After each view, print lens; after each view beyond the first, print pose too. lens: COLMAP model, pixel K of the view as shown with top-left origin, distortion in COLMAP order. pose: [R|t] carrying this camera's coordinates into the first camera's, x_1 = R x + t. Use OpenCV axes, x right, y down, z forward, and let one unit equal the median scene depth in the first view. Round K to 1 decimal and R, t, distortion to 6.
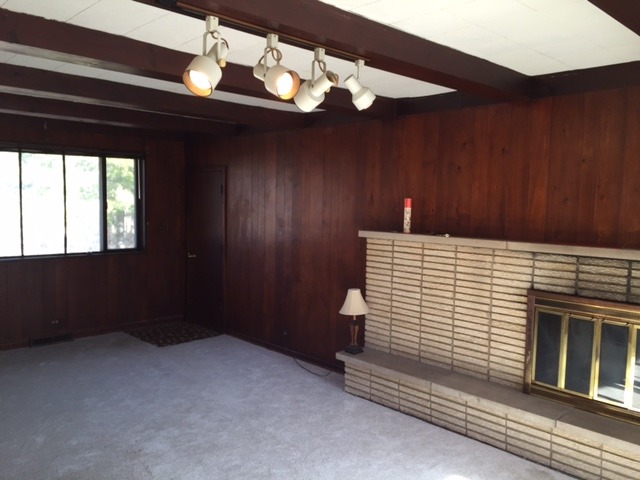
lens RADIAL K [[535.0, 0, 321.0], [0, 535.0, 240.5], [0, 0, 1]] dist [0.020606, -0.010985]
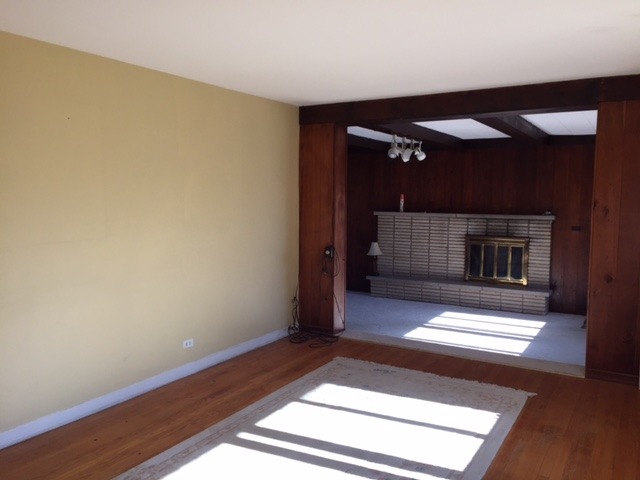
lens RADIAL K [[535.0, 0, 322.1], [0, 535.0, 235.4], [0, 0, 1]] dist [0.020606, -0.010985]
pose [[0.962969, -0.028856, 0.268065, -0.724703], [0.028753, 0.999577, 0.004310, 0.061303], [-0.268076, 0.003558, 0.963391, -0.910305]]
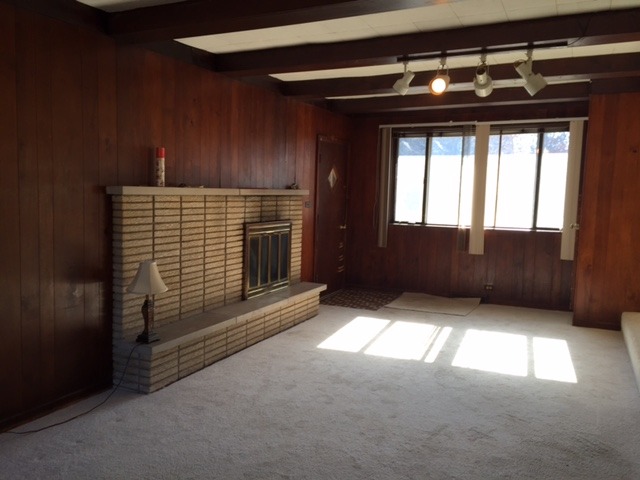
lens RADIAL K [[535.0, 0, 321.9], [0, 535.0, 246.6], [0, 0, 1]] dist [0.020606, -0.010985]
pose [[-0.353877, -0.131696, 0.925973, -0.863751], [0.035469, 0.987435, 0.153993, -0.048599], [-0.934619, 0.087338, -0.344760, 1.184125]]
